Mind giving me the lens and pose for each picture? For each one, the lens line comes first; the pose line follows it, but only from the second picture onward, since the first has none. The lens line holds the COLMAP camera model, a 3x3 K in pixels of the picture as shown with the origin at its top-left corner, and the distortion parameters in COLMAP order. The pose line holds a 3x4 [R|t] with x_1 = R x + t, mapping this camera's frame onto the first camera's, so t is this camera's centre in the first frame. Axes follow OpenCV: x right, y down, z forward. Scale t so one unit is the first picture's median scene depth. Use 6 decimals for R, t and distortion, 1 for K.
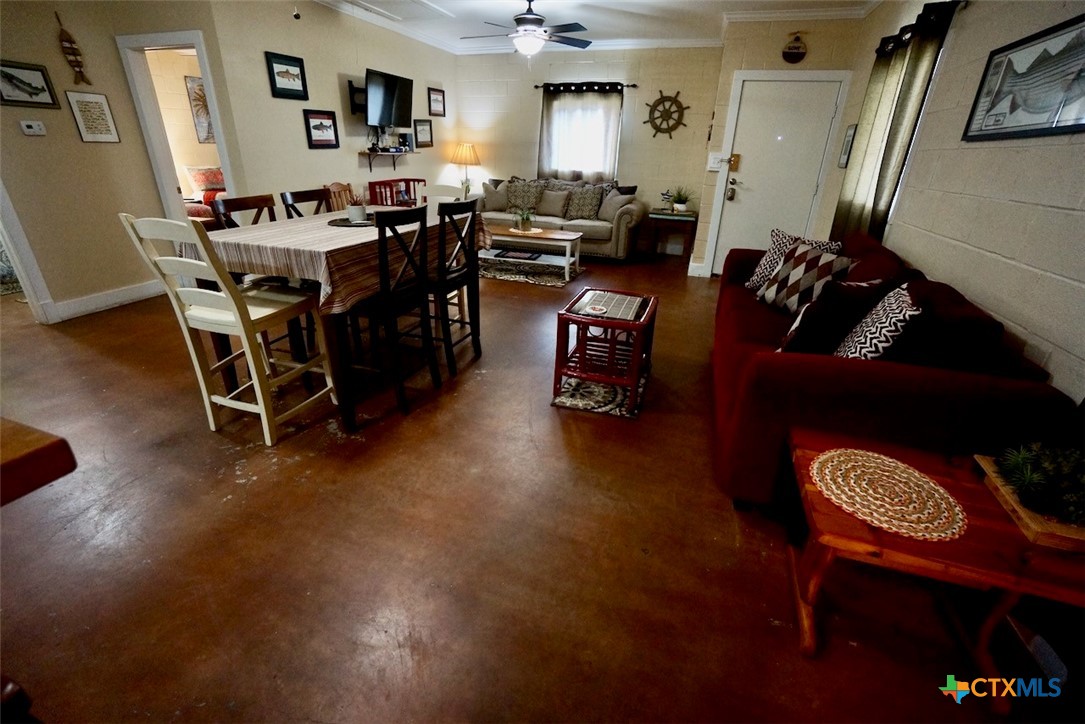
lens RADIAL K [[477.2, 0, 538.8], [0, 477.2, 369.6], [0, 0, 1]] dist [-0.049363, 0.015807]
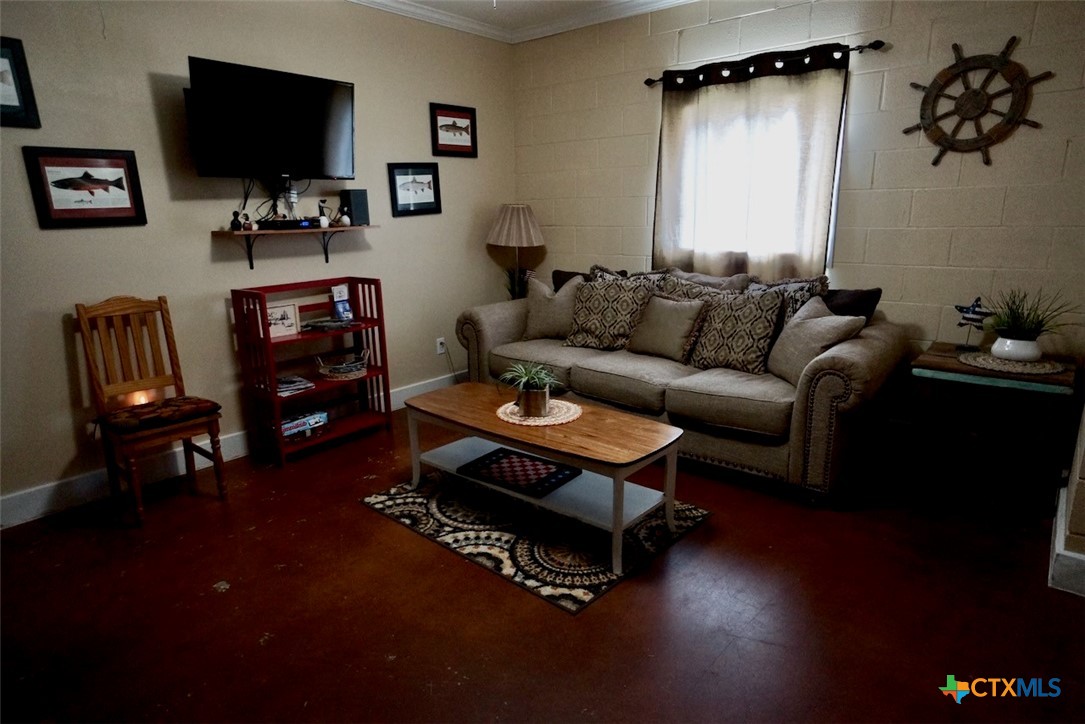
lens RADIAL K [[647.0, 0, 546.7], [0, 647.0, 372.3], [0, 0, 1]] dist [0.017550, 0.001275]
pose [[0.935830, 0.045050, -0.349562, 0.143010], [-0.109976, 0.979603, -0.168176, -0.206568], [0.334856, 0.195827, 0.921696, 0.442342]]
